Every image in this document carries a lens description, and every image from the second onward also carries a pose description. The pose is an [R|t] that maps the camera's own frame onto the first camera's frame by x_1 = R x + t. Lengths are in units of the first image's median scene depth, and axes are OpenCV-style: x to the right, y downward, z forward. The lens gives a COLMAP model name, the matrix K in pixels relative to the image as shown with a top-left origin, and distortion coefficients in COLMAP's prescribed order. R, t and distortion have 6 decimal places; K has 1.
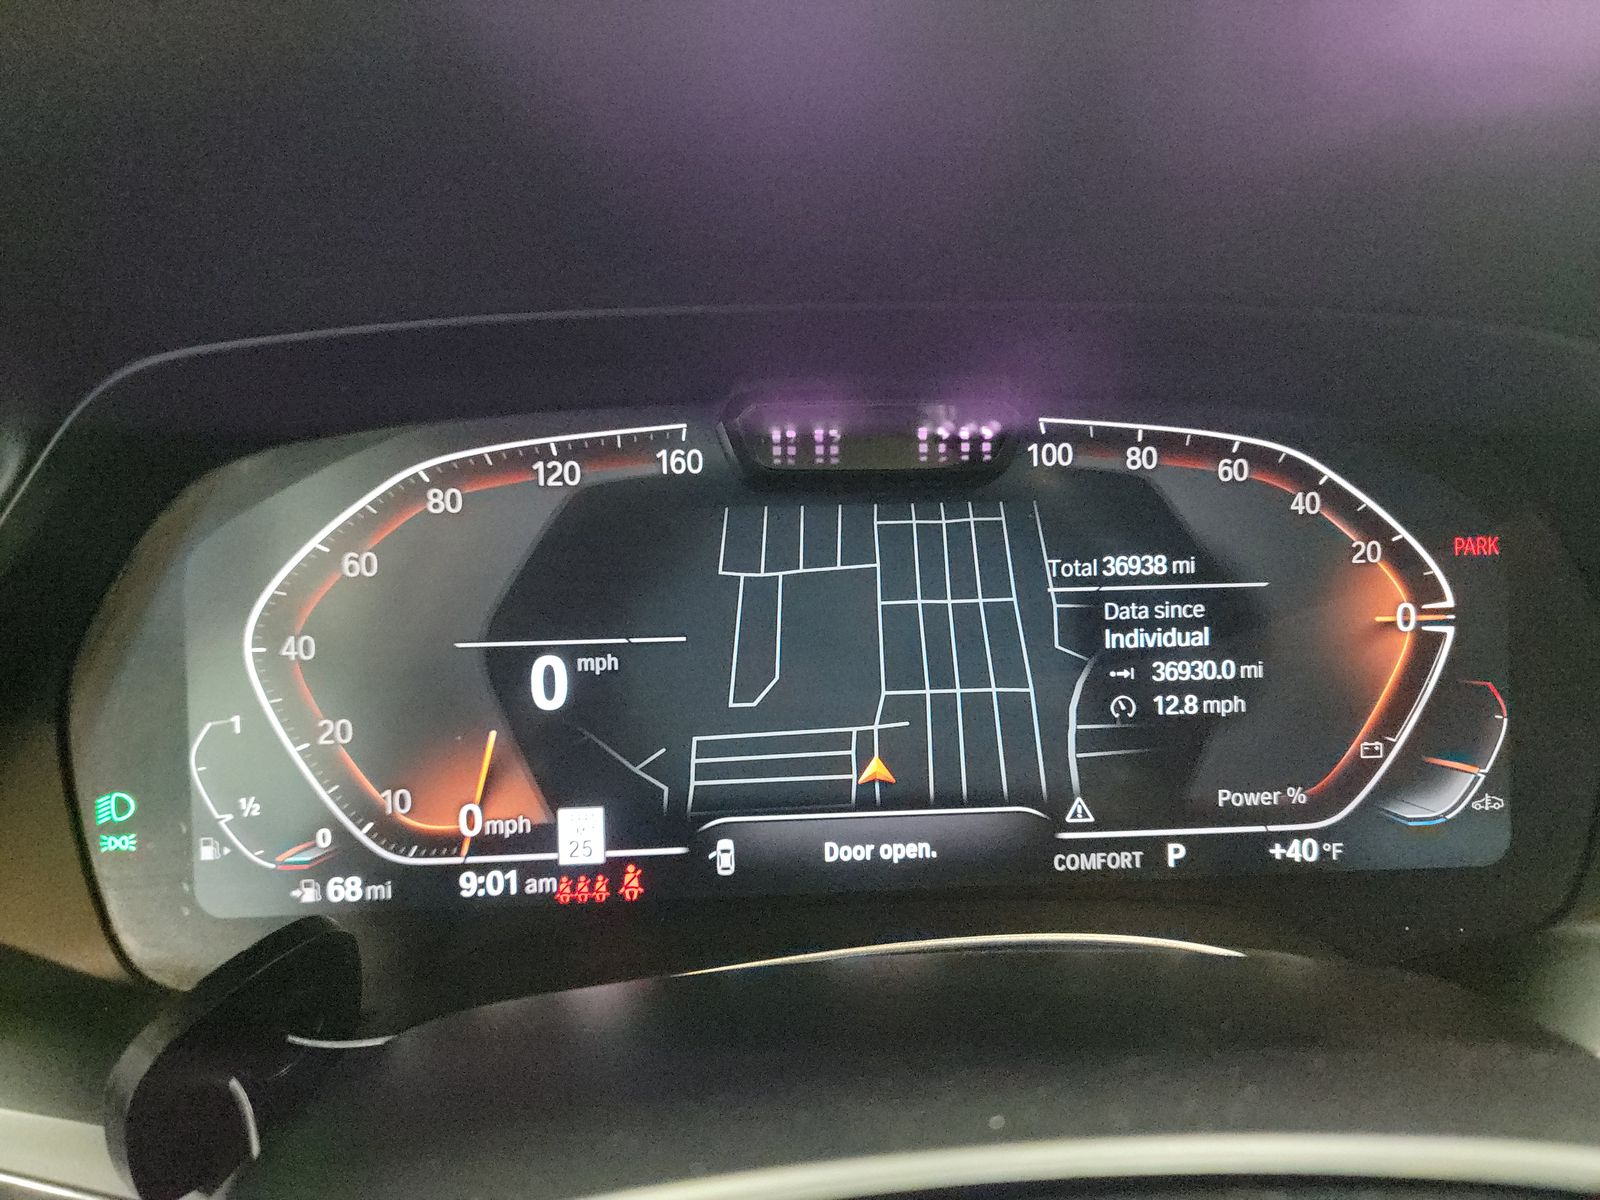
lens RADIAL K [[1124.9, 0, 797.5], [0, 1124.9, 598.7], [0, 0, 1]] dist [0.046498, 0.000134]
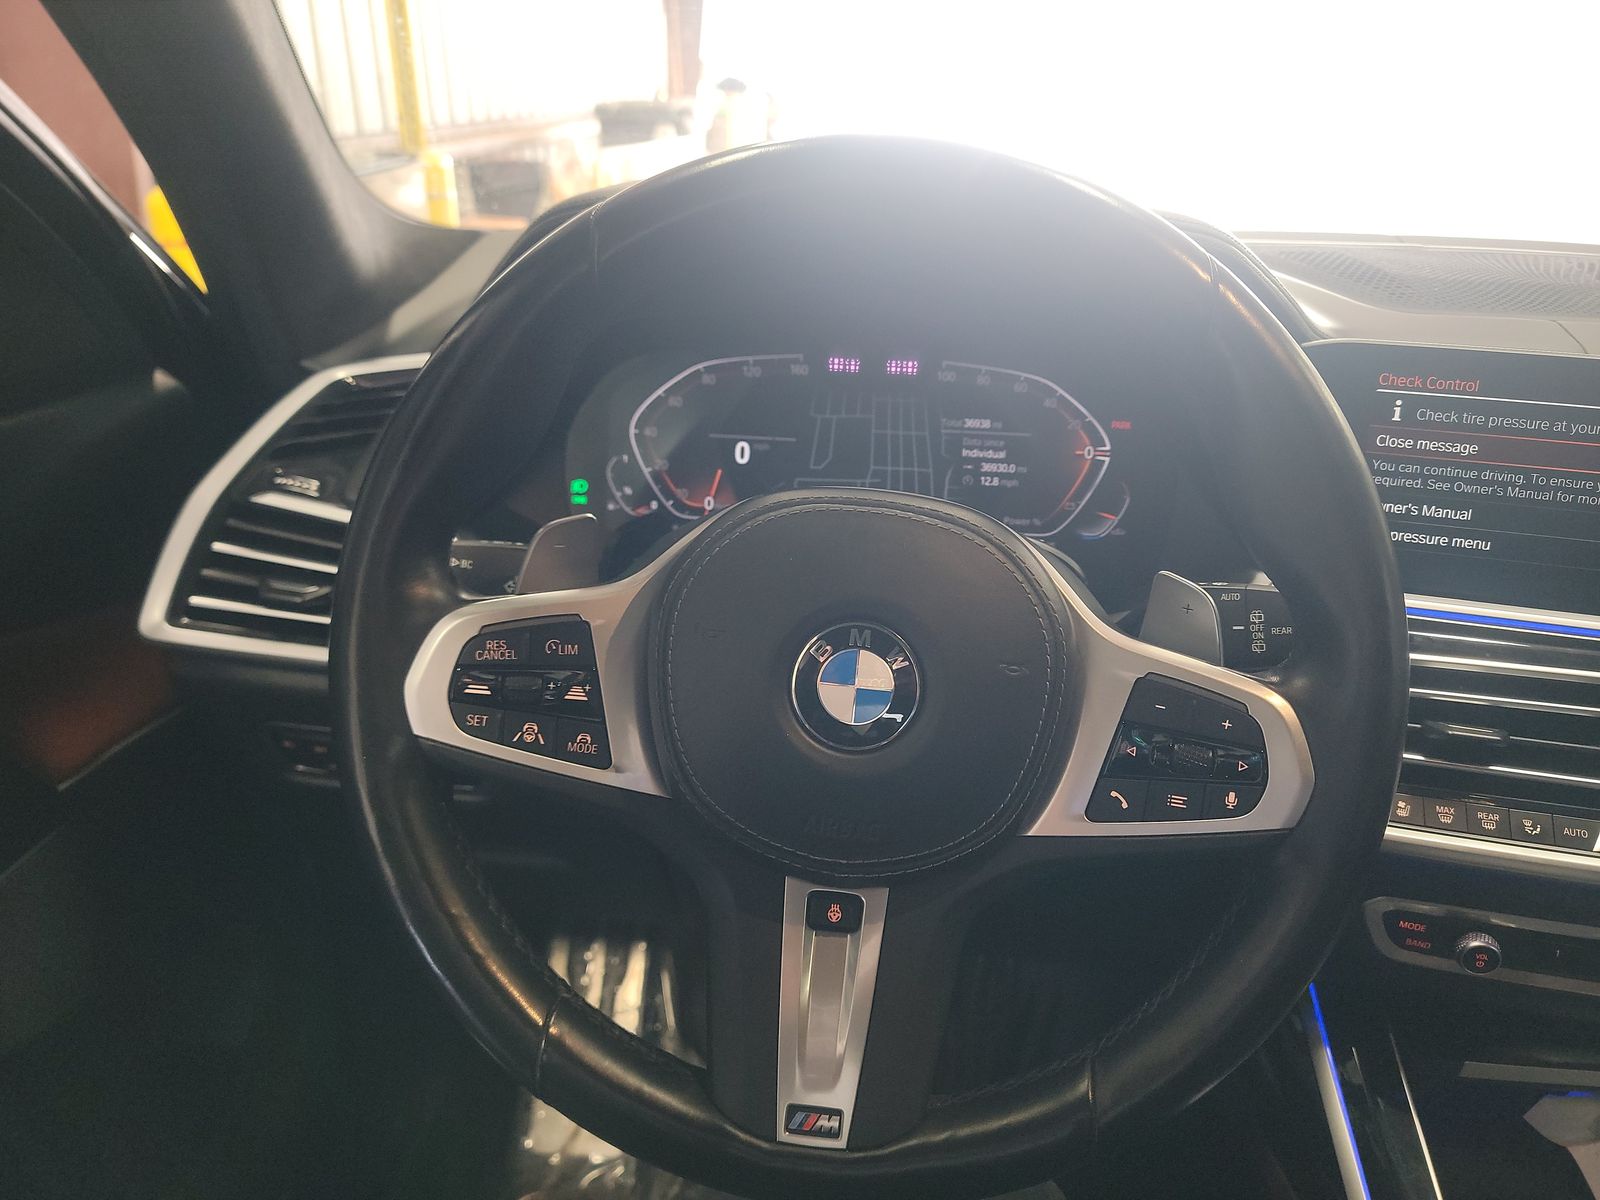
lens RADIAL K [[1124.9, 0, 797.6], [0, 1124.9, 595.5], [0, 0, 1]] dist [0.046498, 0.000134]
pose [[0.995065, 0.083432, -0.053715, 0.069416], [-0.073347, 0.983030, 0.168144, -0.045221], [0.066832, -0.163374, 0.984298, -1.525969]]
